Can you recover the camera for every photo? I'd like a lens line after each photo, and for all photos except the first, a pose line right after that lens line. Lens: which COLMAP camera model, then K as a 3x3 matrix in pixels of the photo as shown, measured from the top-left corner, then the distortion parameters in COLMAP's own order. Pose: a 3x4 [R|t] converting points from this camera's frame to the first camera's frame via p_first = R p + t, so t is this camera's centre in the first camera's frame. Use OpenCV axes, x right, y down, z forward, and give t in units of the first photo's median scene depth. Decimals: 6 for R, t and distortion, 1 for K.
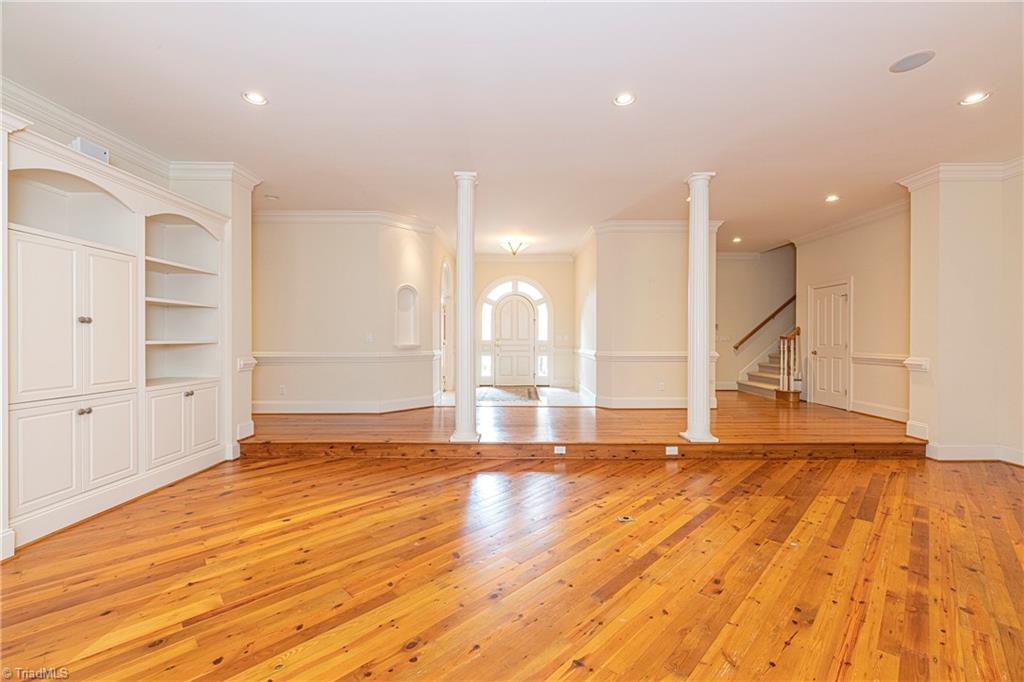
lens RADIAL K [[413.3, 0, 512.0], [0, 413.3, 341.0], [0, 0, 1]] dist [-0.000002, 0.000097]
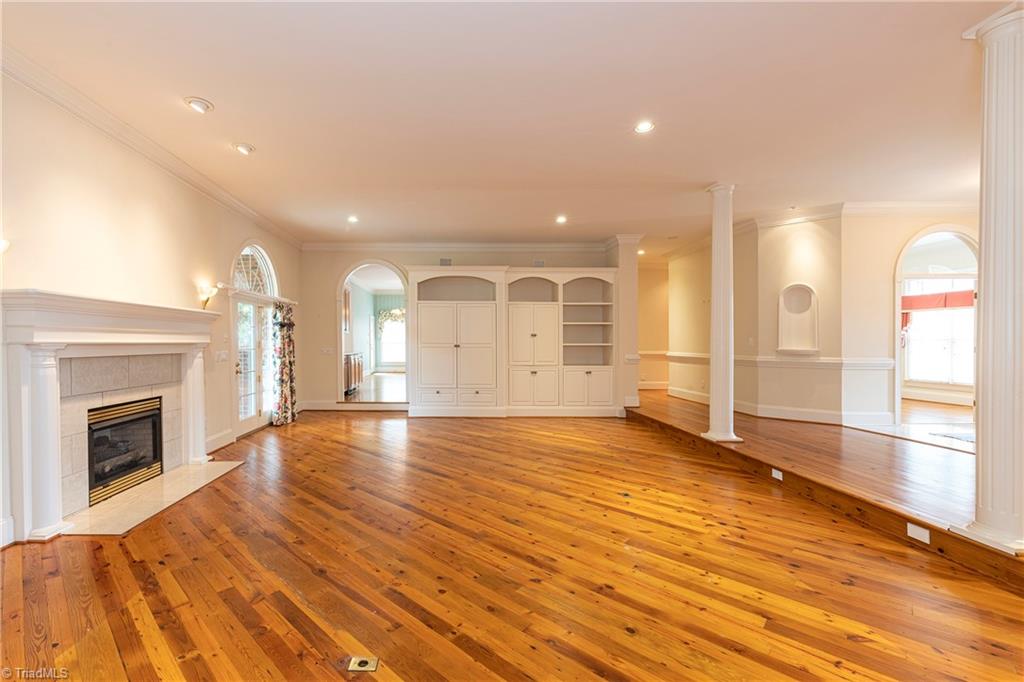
lens RADIAL K [[432.2, 0, 450.0], [0, 432.2, 349.3], [0, 0, 1]] dist [-0.001128, 0.000275]
pose [[-0.004156, 0.015051, -0.999878, 1.249728], [-0.007101, 0.999861, 0.015080, -0.001407], [0.999966, 0.007162, -0.004049, 0.415247]]
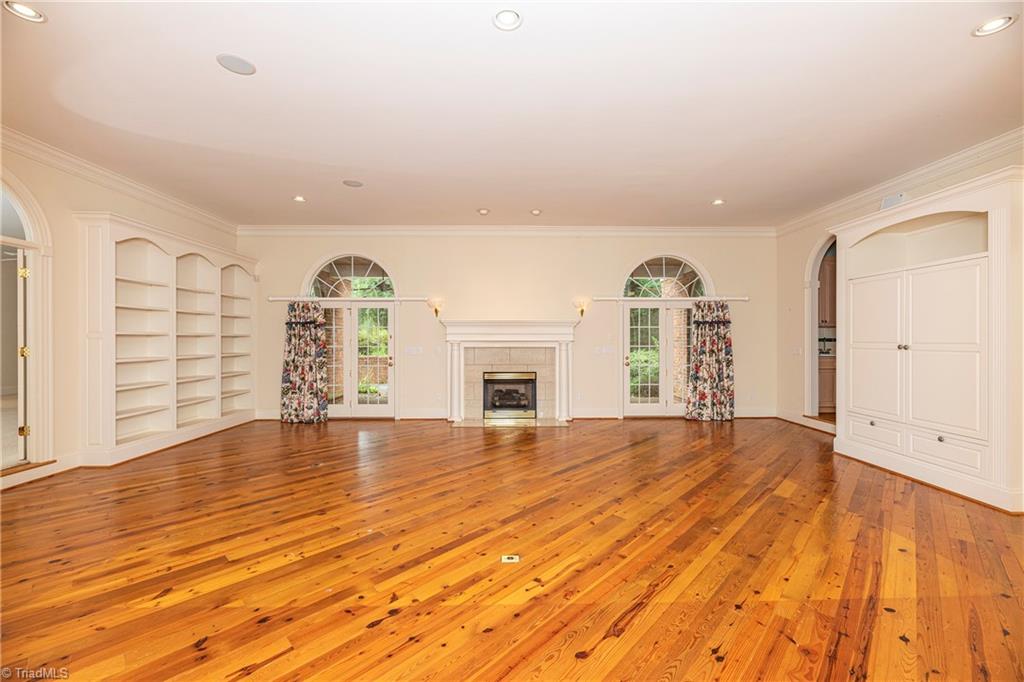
lens RADIAL K [[413.3, 0, 512.0], [0, 413.3, 341.0], [0, 0, 1]] dist [-0.000002, 0.000097]
pose [[-0.999688, -0.001377, -0.024938, 0.244253], [-0.001625, 0.999950, 0.009917, -0.011628], [0.024924, 0.009955, -0.999640, 1.513714]]
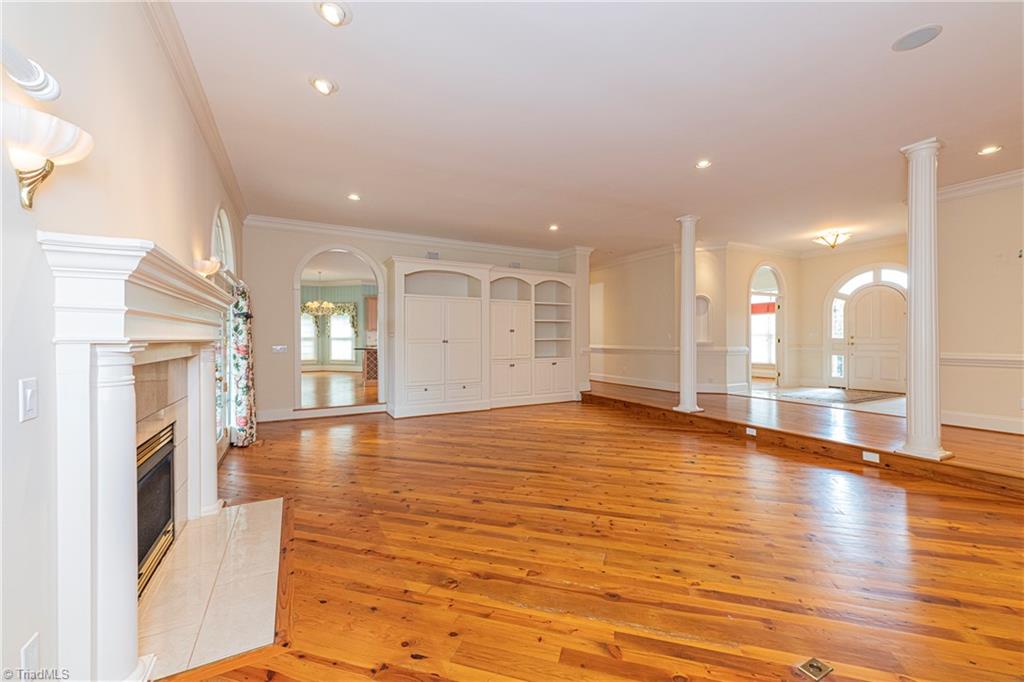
lens RADIAL K [[401.5, 0, 512.0], [0, 401.5, 341.0], [0, 0, 1]] dist [0.006719, 0.000016]
pose [[0.472376, 0.005264, -0.881381, 1.004492], [-0.001209, 0.999985, 0.005324, 0.000613], [0.881396, -0.001450, 0.472375, -0.176007]]
